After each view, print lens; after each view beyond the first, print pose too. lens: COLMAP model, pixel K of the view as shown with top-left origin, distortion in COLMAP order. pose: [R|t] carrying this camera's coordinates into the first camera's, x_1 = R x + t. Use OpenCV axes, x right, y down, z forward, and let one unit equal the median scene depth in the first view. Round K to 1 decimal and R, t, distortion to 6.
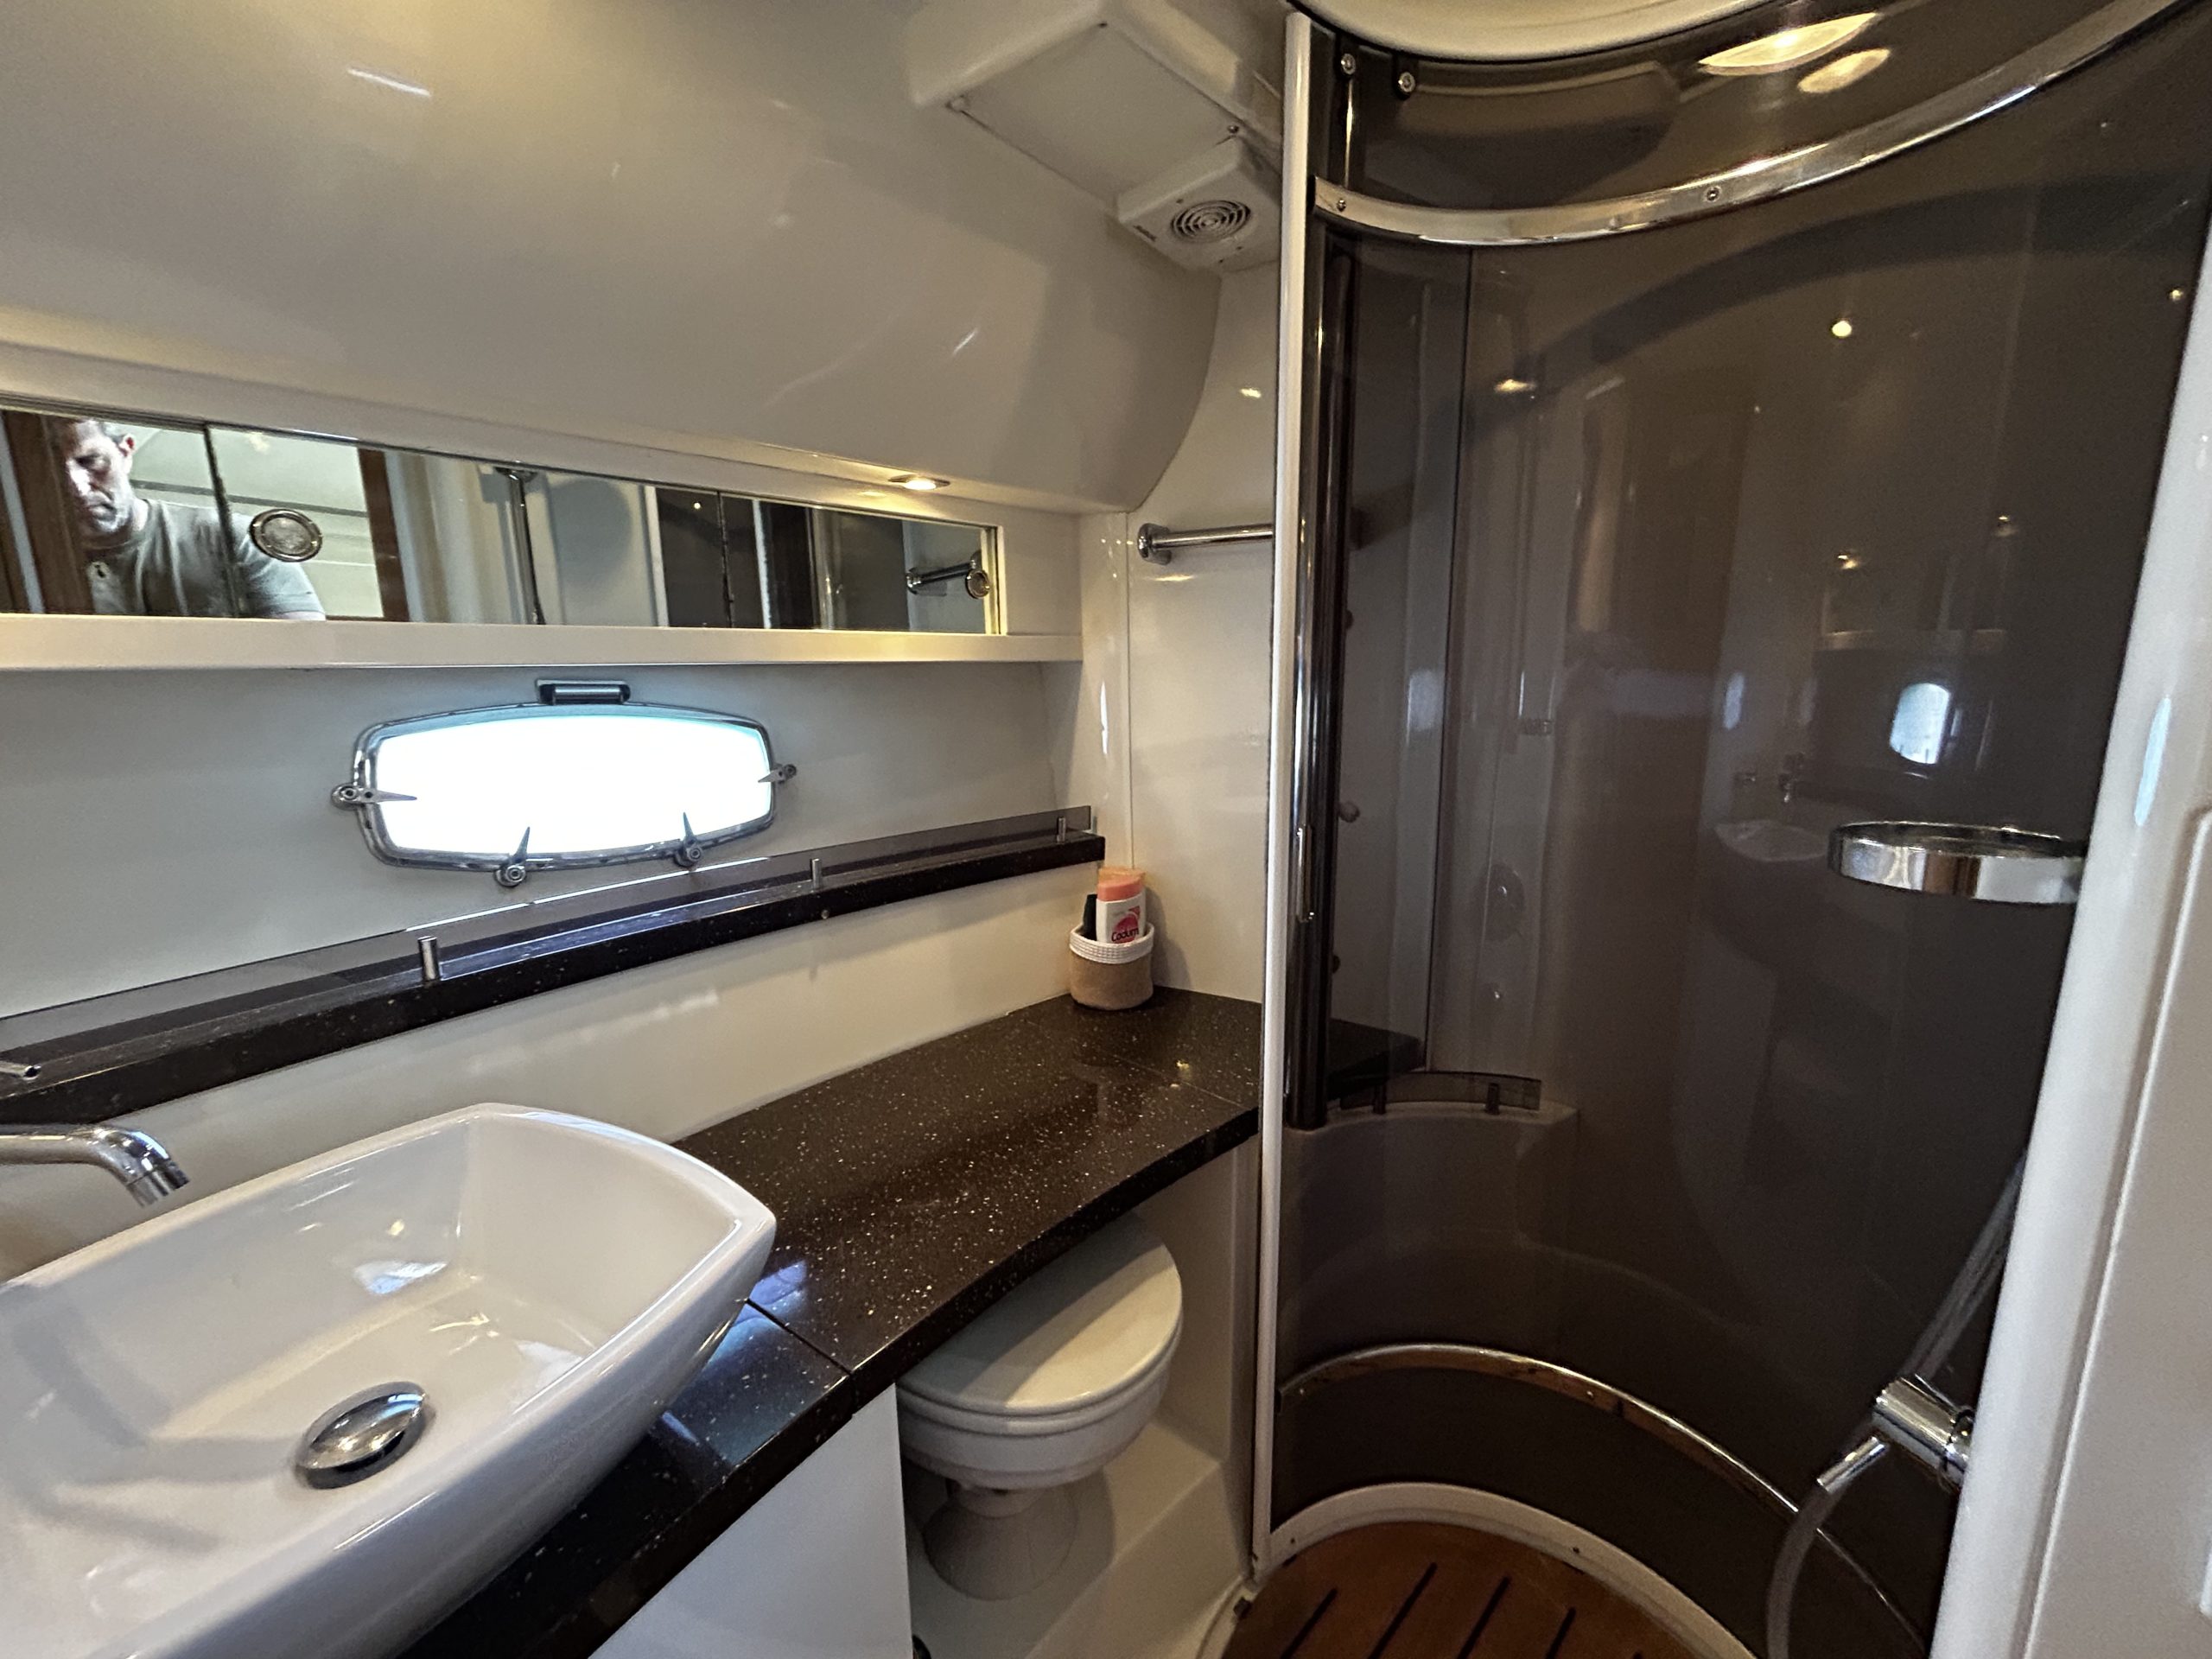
lens RADIAL K [[873.2, 0, 1102.3], [0, 873.2, 823.7], [0, 0, 1]] dist [-0.000166, -0.004415]
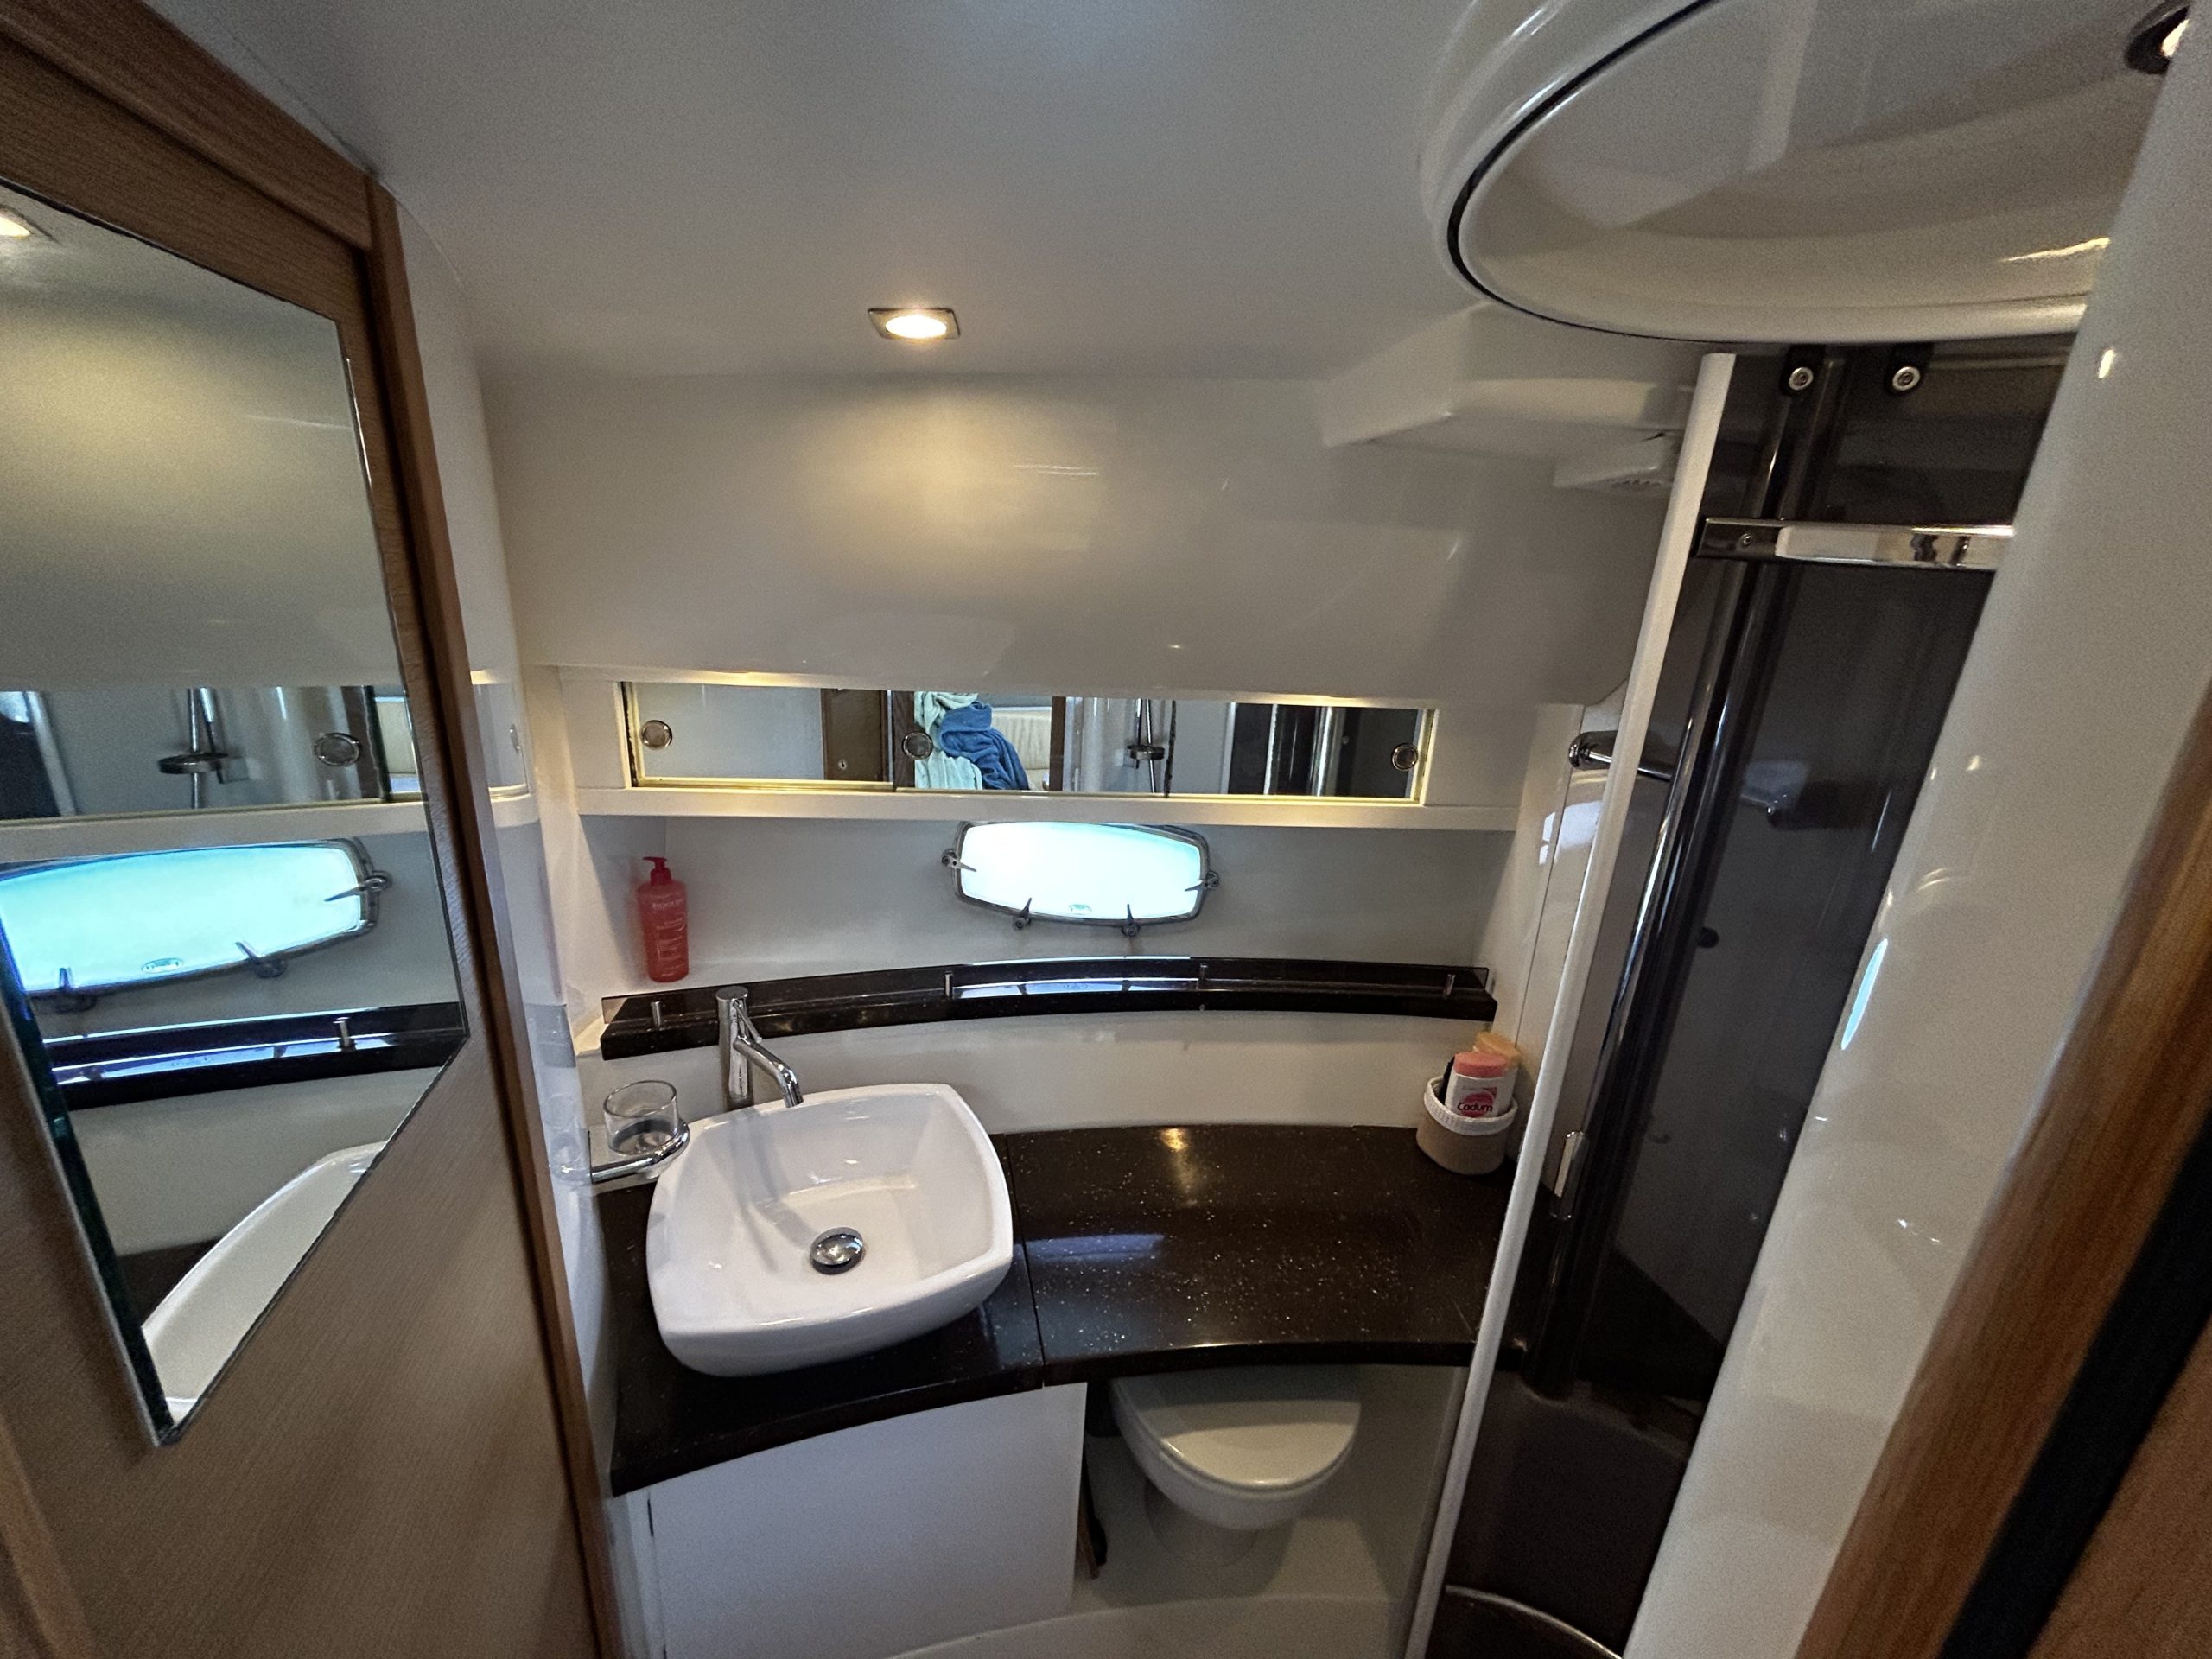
lens RADIAL K [[888.6, 0, 1106.0], [0, 888.6, 829.5], [0, 0, 1]] dist [-0.000977, 0.000567]
pose [[0.752279, 0.249100, -0.609939, 0.337381], [-0.185255, 0.968395, 0.167007, -0.375934], [0.632264, -0.012641, 0.774650, -0.105993]]
